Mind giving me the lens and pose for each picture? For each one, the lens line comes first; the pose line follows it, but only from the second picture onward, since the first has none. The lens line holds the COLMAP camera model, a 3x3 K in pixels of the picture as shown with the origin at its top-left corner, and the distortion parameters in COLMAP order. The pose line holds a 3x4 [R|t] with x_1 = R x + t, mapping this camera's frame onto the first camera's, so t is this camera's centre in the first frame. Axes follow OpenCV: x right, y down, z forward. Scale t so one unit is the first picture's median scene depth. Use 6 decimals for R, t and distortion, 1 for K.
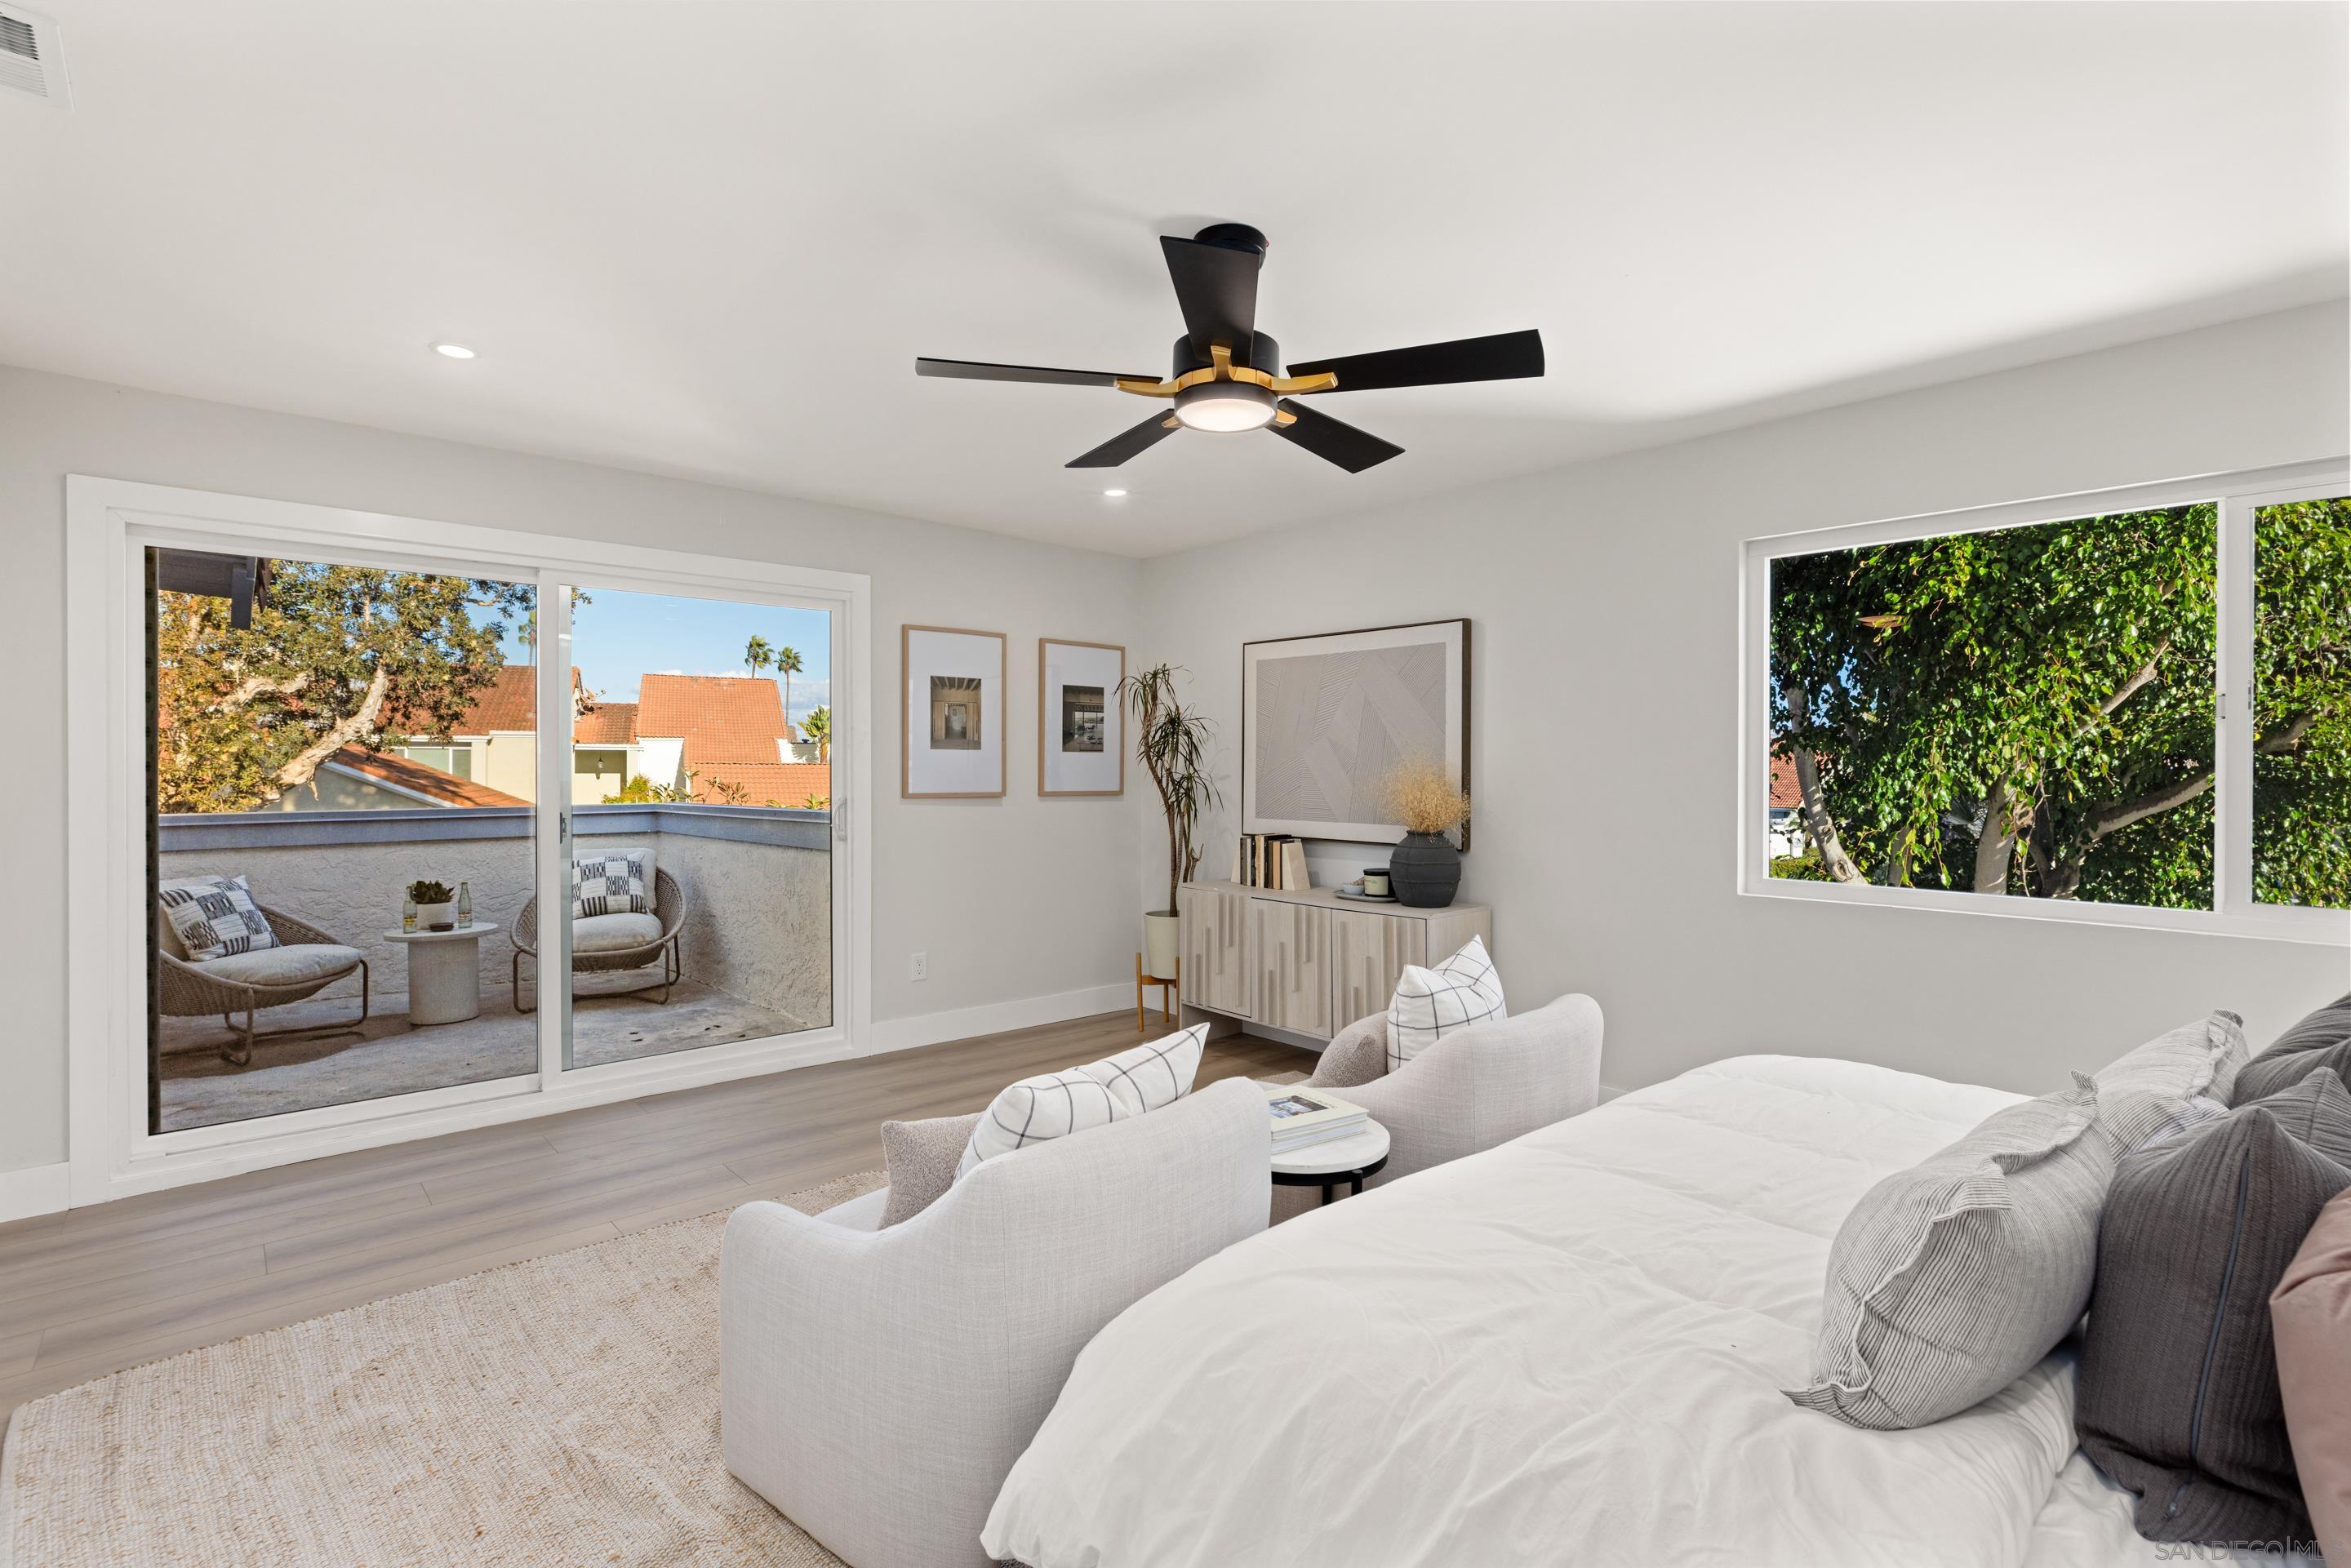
lens RADIAL K [[1116.4, 0, 1170.8], [0, 1116.4, 776.2], [0, 0, 1]] dist [-0.004470, -0.000539]
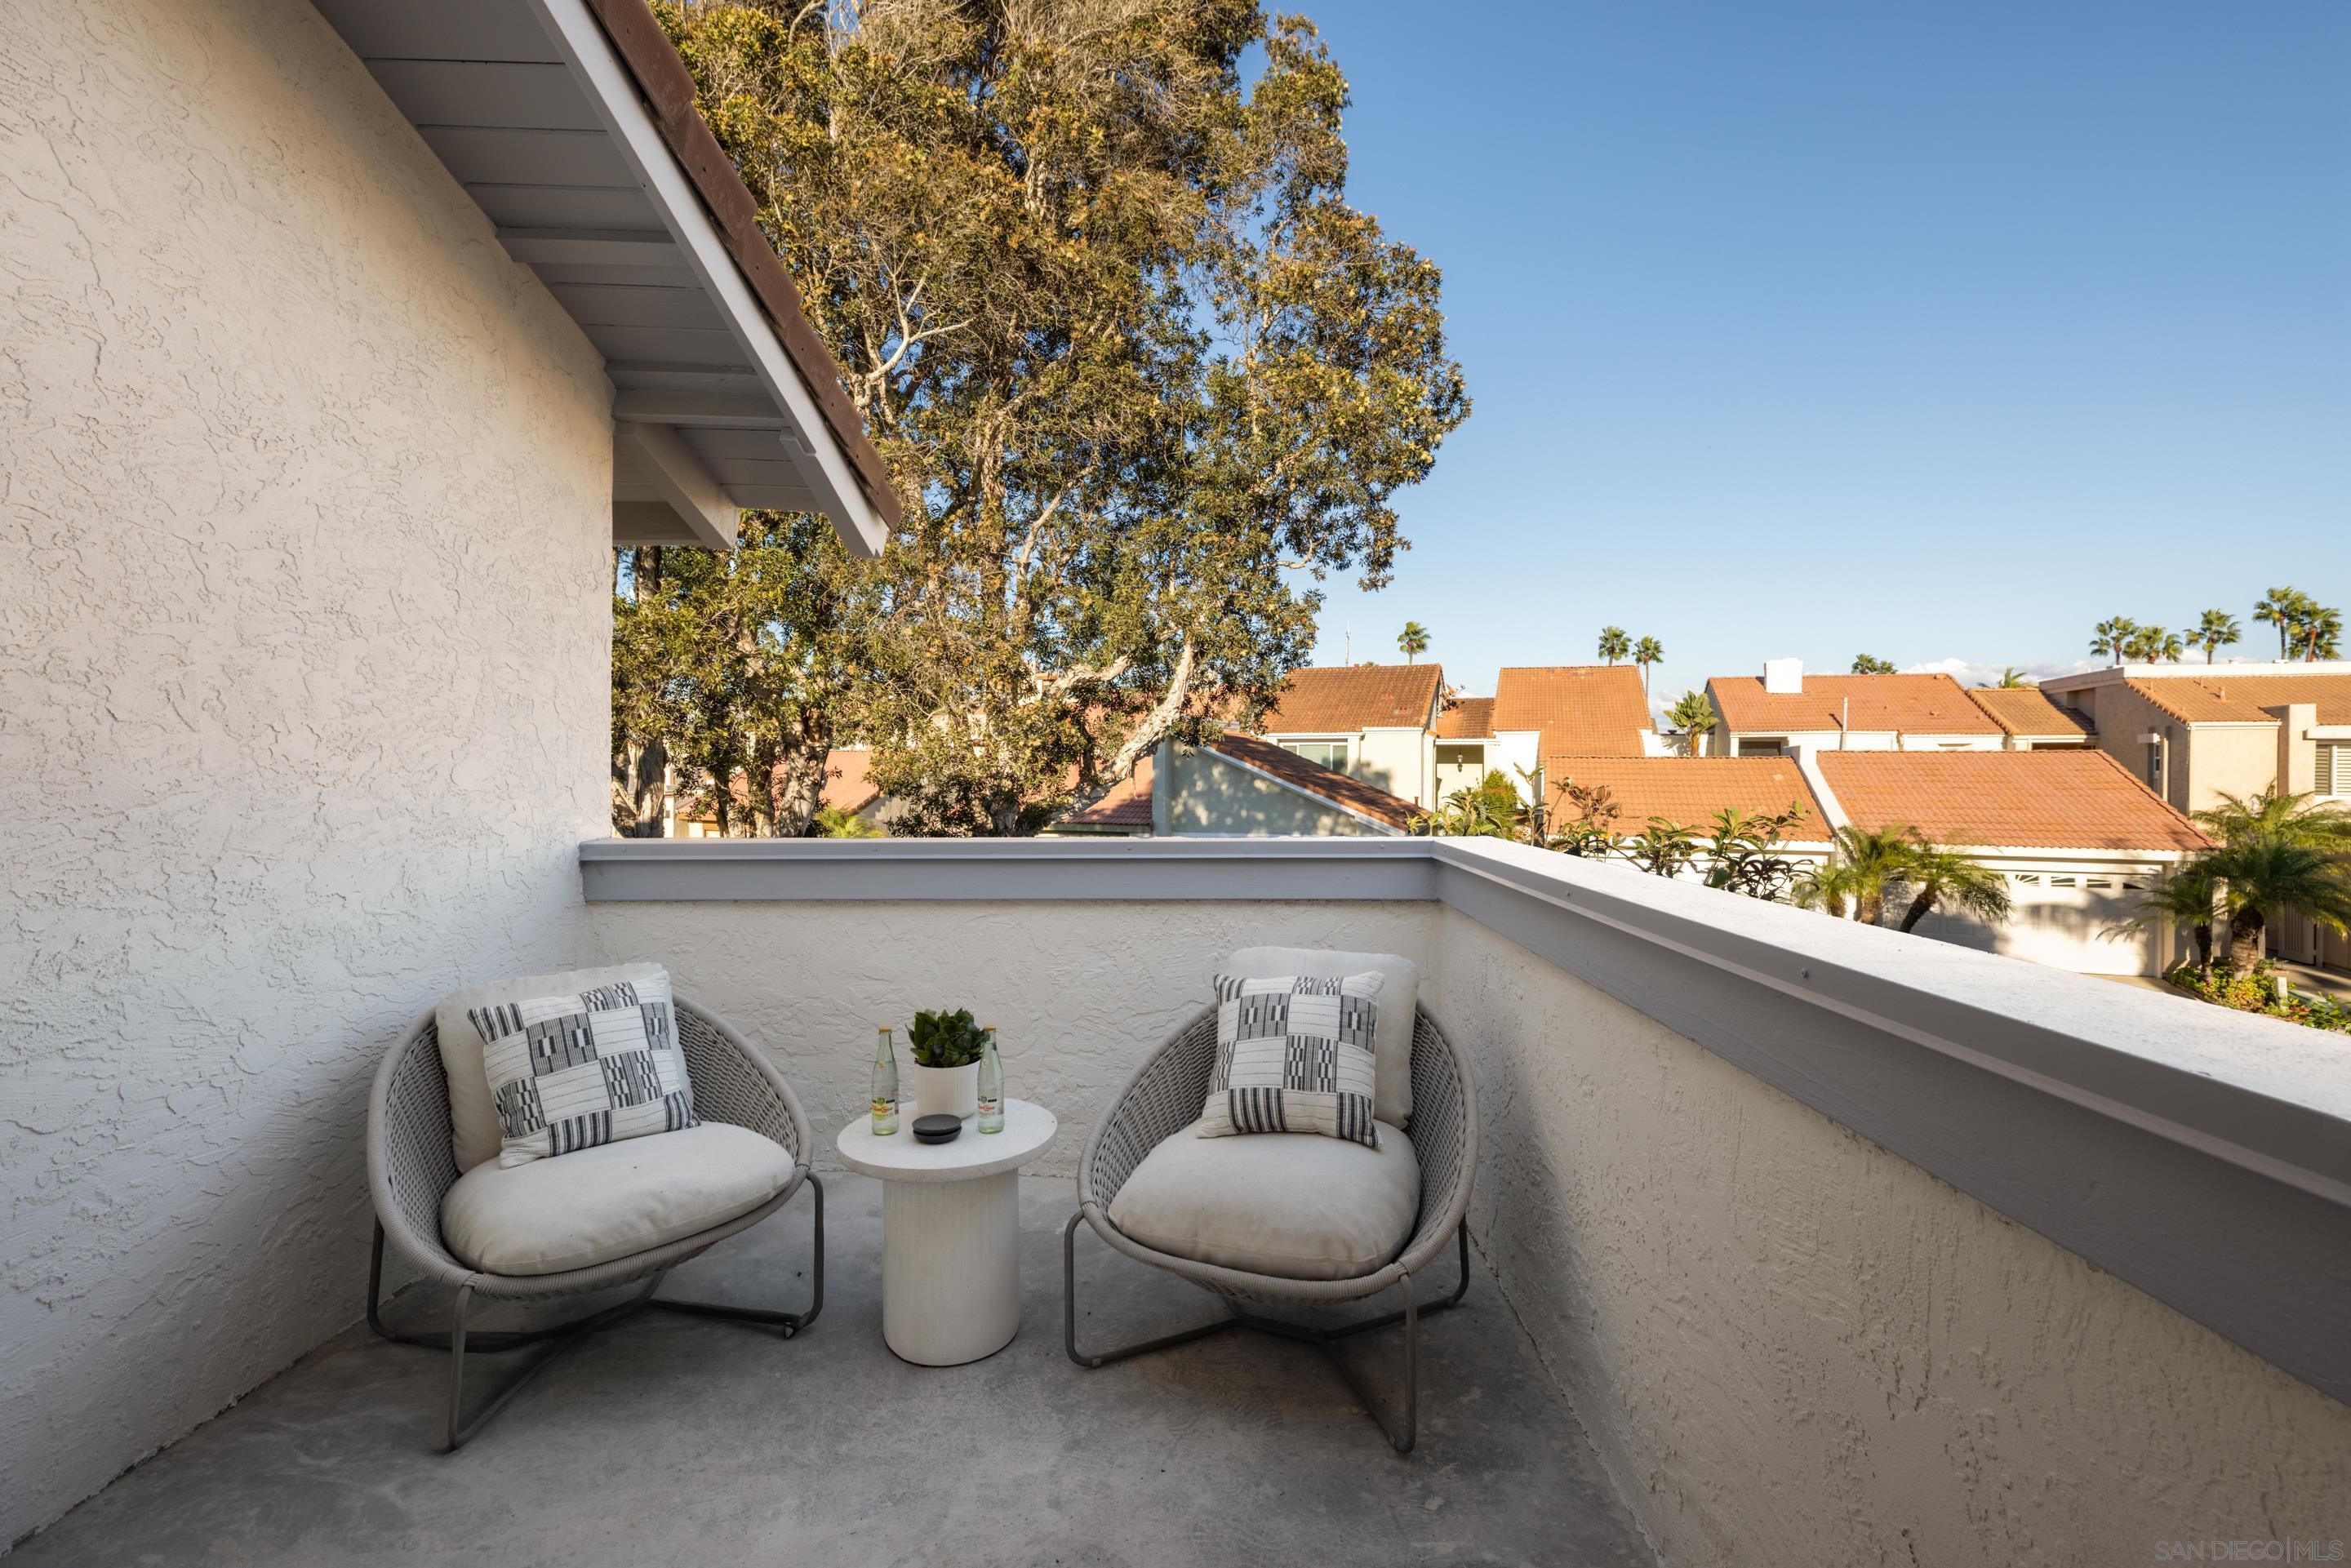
lens RADIAL K [[1046.6, 0, 1191.4], [0, 1046.6, 769.6], [0, 0, 1]] dist [0.004186, 0.000627]
pose [[0.740999, 0.007411, -0.671465, -0.144784], [-0.007268, 0.999969, 0.003016, -0.004057], [0.671467, 0.002645, 0.741030, 0.362181]]
